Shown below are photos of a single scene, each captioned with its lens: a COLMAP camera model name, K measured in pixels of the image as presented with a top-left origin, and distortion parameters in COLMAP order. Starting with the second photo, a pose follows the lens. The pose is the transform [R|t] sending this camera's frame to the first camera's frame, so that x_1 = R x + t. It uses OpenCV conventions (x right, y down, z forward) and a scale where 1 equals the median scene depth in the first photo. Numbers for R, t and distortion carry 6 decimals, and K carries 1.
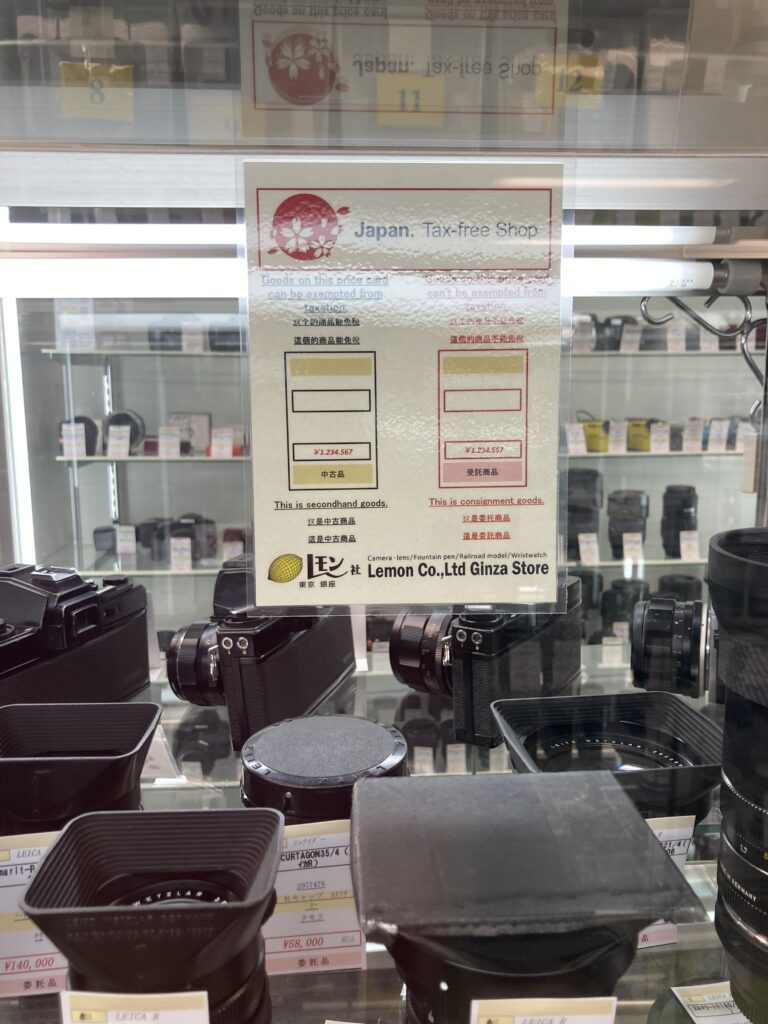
lens RADIAL K [[831.4, 0, 383.6], [0, 831.4, 510.9], [0, 0, 1]] dist [0.009427, -0.006155]
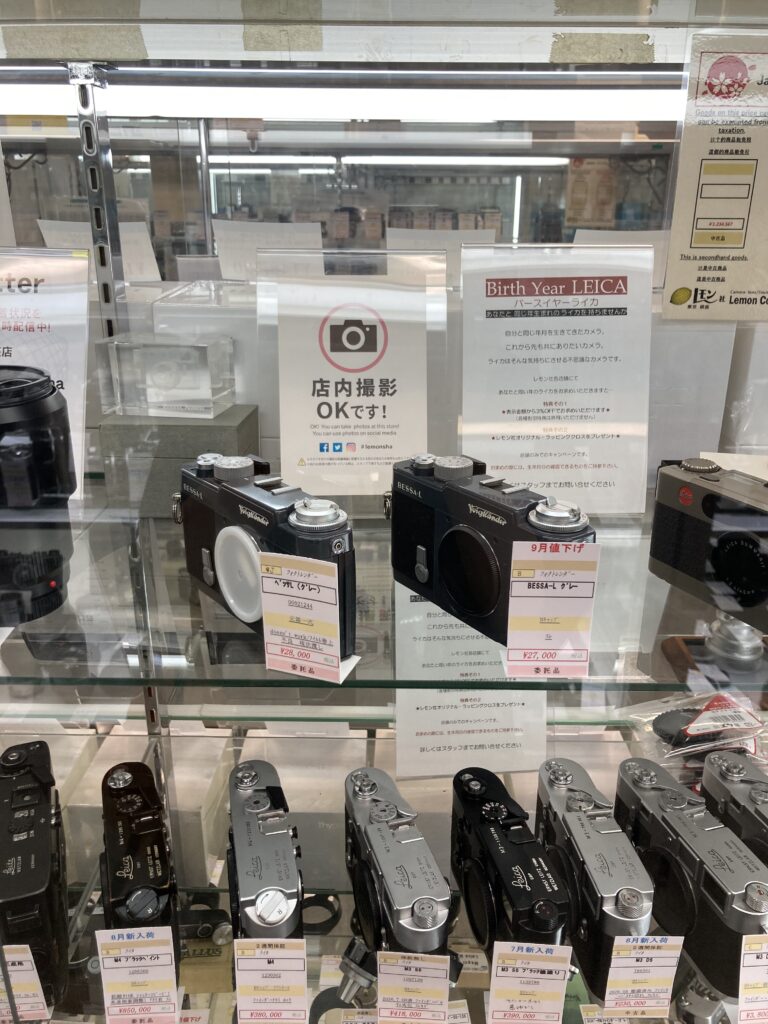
lens RADIAL K [[831.4, 0, 383.8], [0, 831.4, 514.7], [0, 0, 1]] dist [0.009427, -0.006155]
pose [[0.998239, 0.044192, -0.039579, -0.633485], [-0.034760, 0.976341, 0.213424, 0.162081], [0.048075, -0.211673, 0.976158, -0.769315]]
